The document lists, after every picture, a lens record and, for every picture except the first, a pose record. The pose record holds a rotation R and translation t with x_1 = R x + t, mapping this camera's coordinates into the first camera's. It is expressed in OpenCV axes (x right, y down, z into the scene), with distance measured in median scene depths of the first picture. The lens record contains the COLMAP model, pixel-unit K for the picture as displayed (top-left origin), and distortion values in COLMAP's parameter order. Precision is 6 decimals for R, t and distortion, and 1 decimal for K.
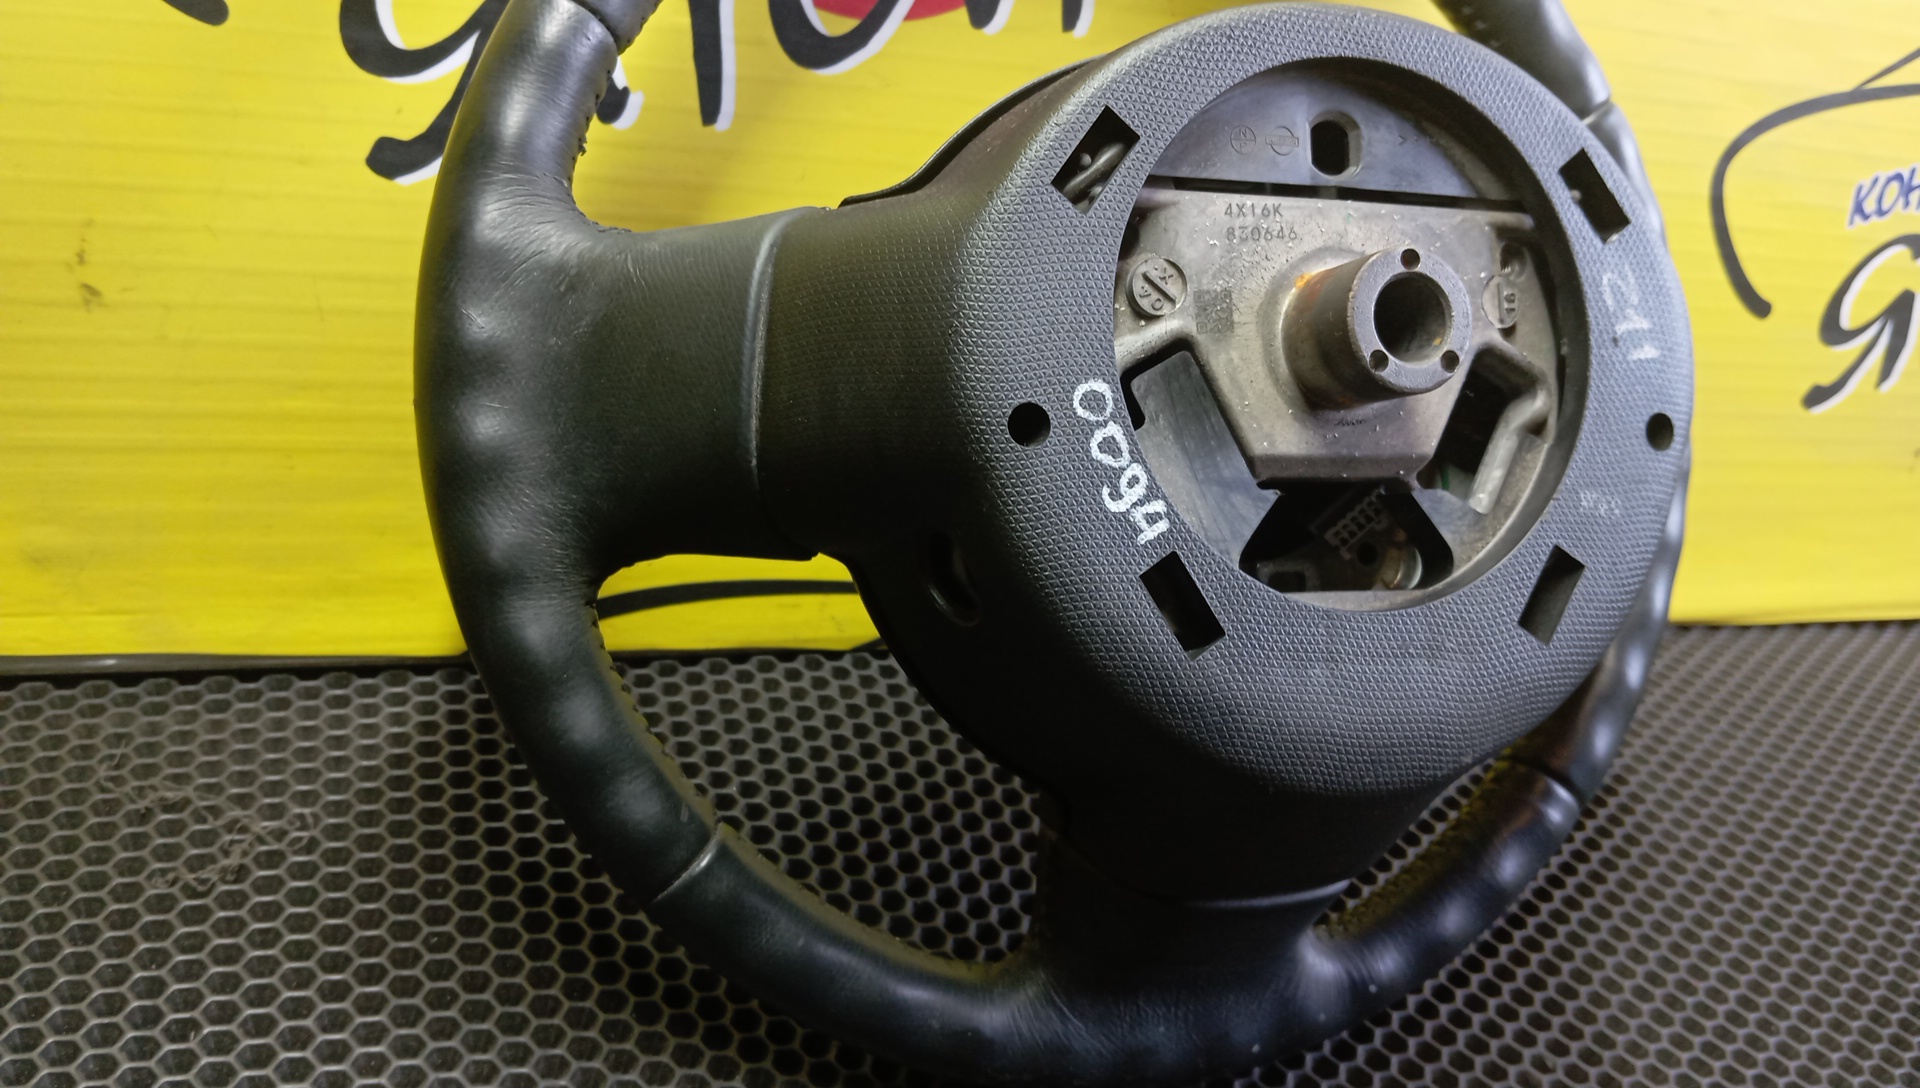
lens RADIAL K [[1640.7, 0, 972.9], [0, 1640.7, 551.7], [0, 0, 1]] dist [0.071064, -0.187571]
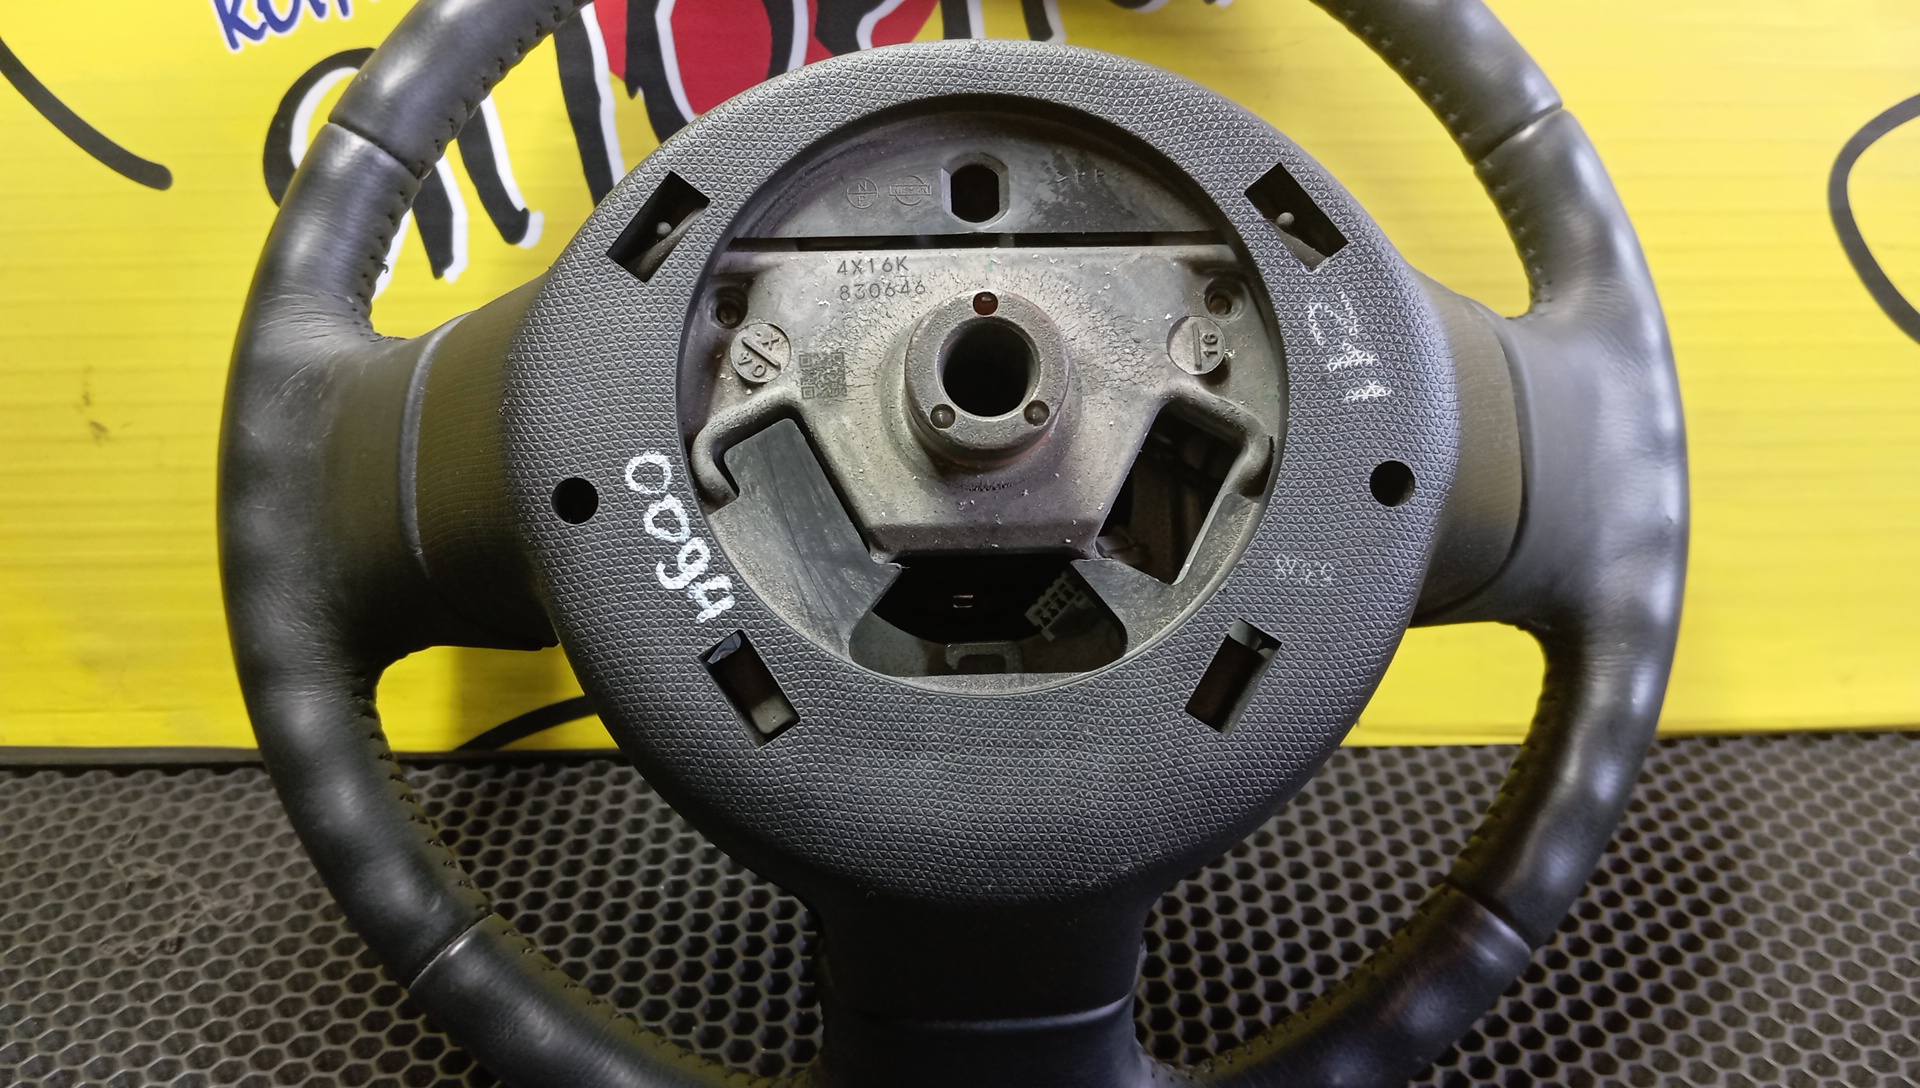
lens RADIAL K [[1640.7, 0, 953.8], [0, 1640.7, 544.1], [0, 0, 1]] dist [0.071064, -0.187571]
pose [[0.944040, -0.034461, -0.328025, 0.430743], [0.009488, 0.996953, -0.077431, 0.019270], [0.329694, 0.069986, 0.941490, 0.123070]]
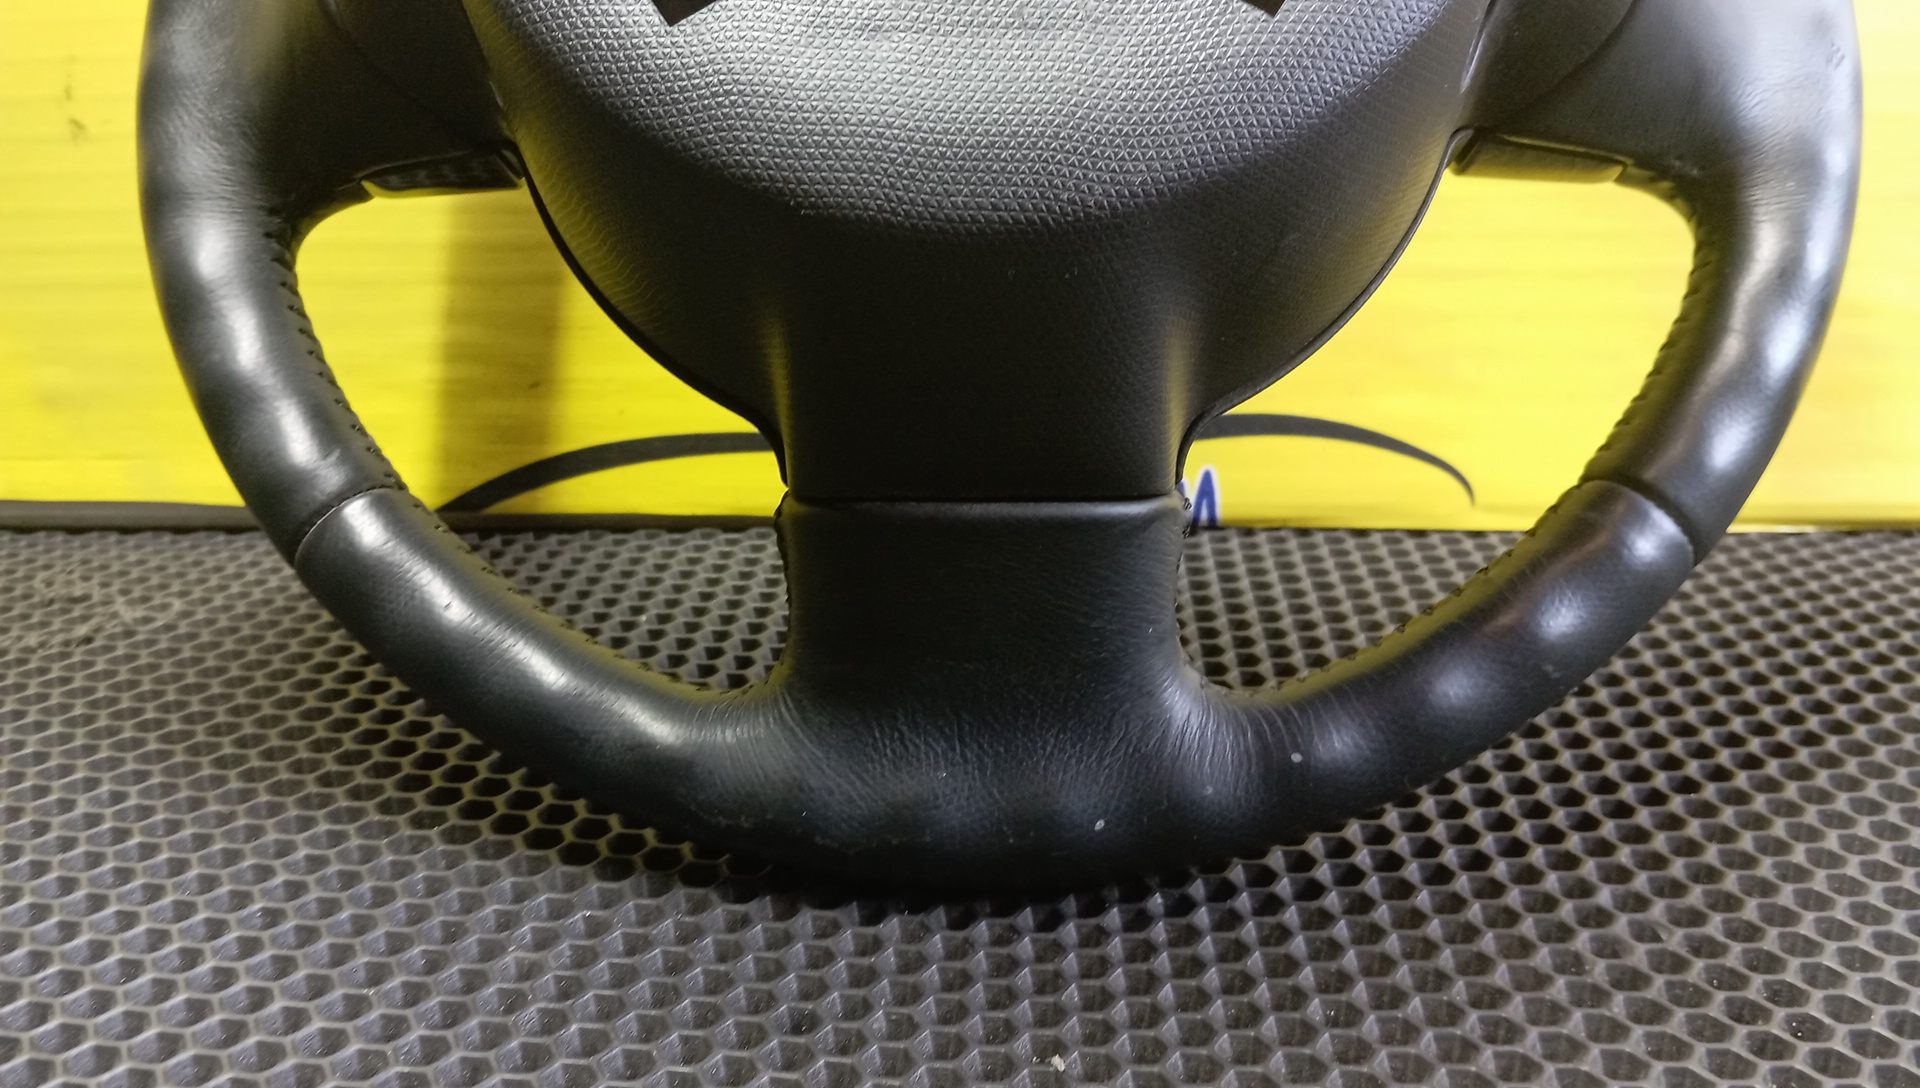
lens RADIAL K [[1640.7, 0, 953.5], [0, 1640.7, 560.2], [0, 0, 1]] dist [0.071064, -0.187571]
pose [[0.917263, -0.067925, -0.392446, 0.411004], [-0.020937, 0.975763, -0.217824, 0.359267], [0.397730, 0.208019, 0.893610, 0.350977]]
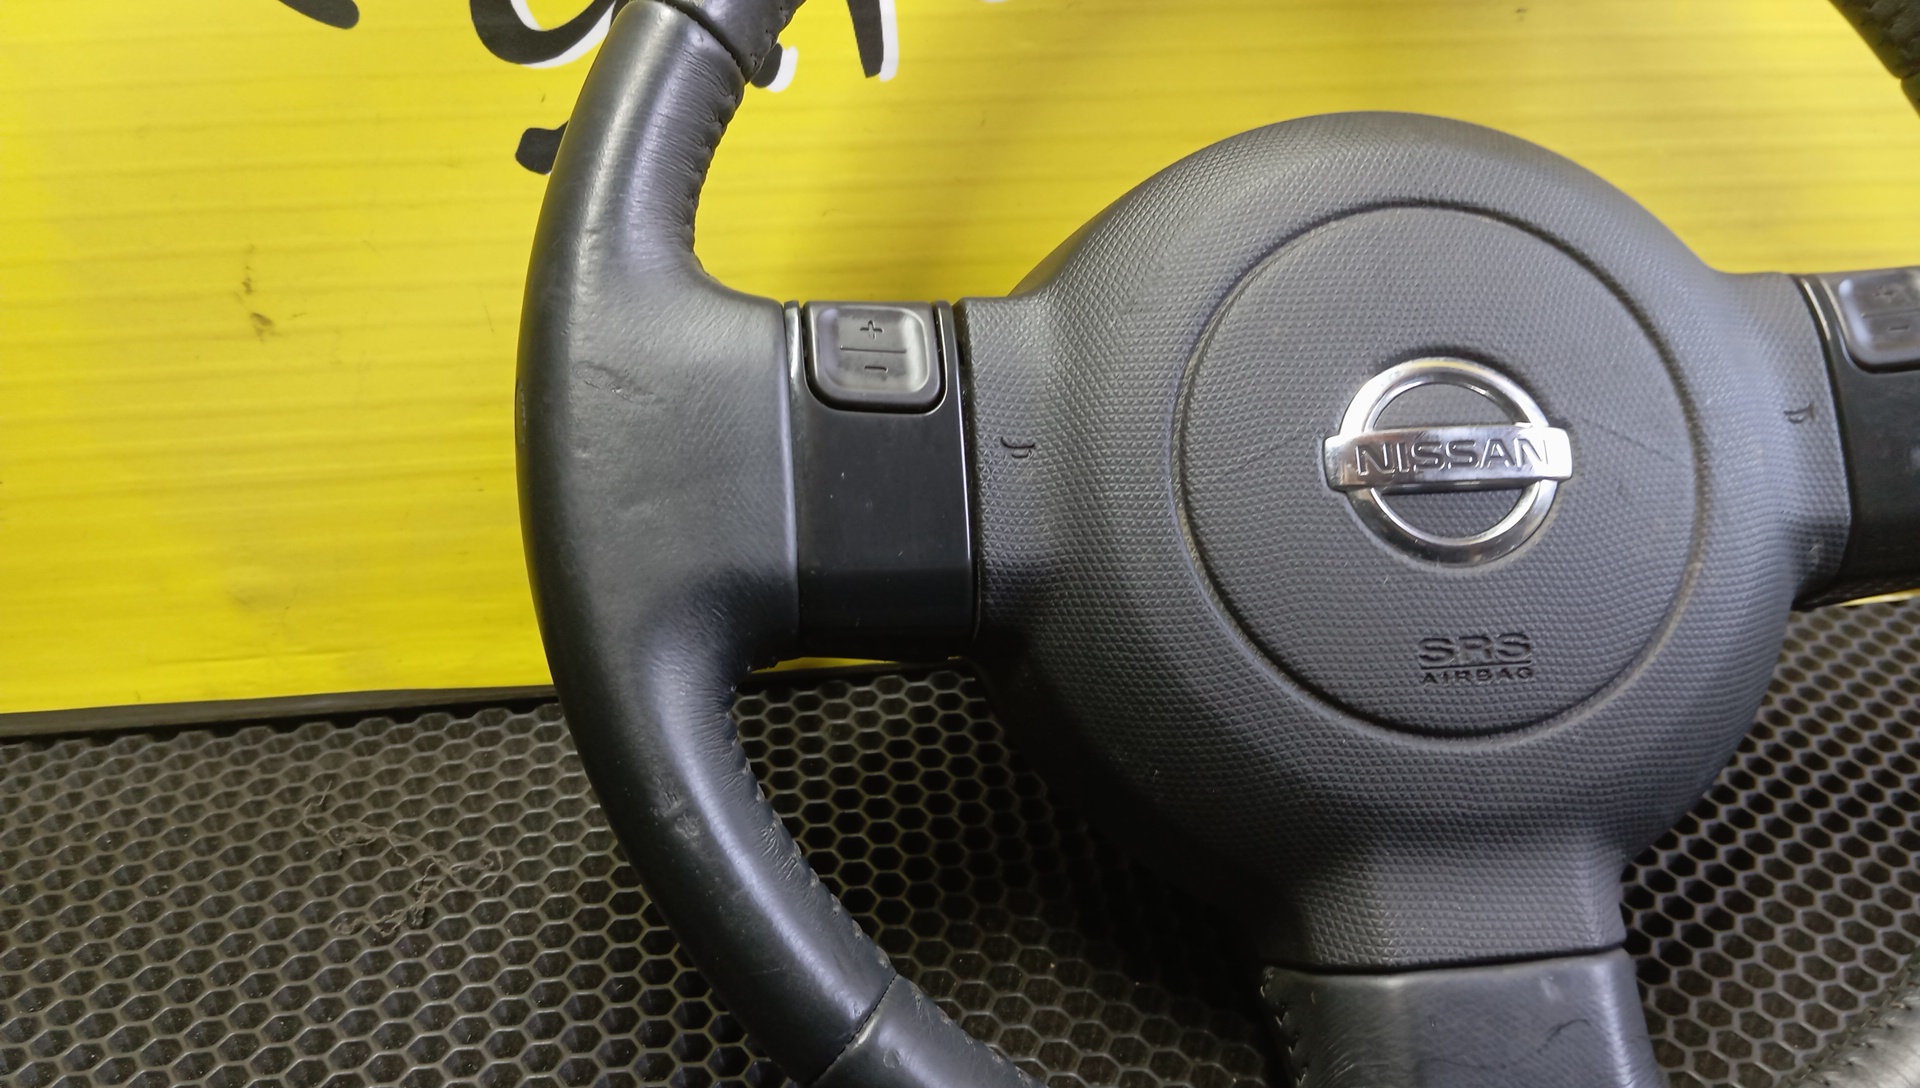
lens RADIAL K [[1640.7, 0, 963.9], [0, 1640.7, 547.2], [0, 0, 1]] dist [0.071064, -0.187571]
pose [[0.969196, -0.067201, -0.236945, 0.095233], [0.061951, 0.997642, -0.029542, 0.032099], [0.238372, 0.013953, 0.971074, 0.161302]]
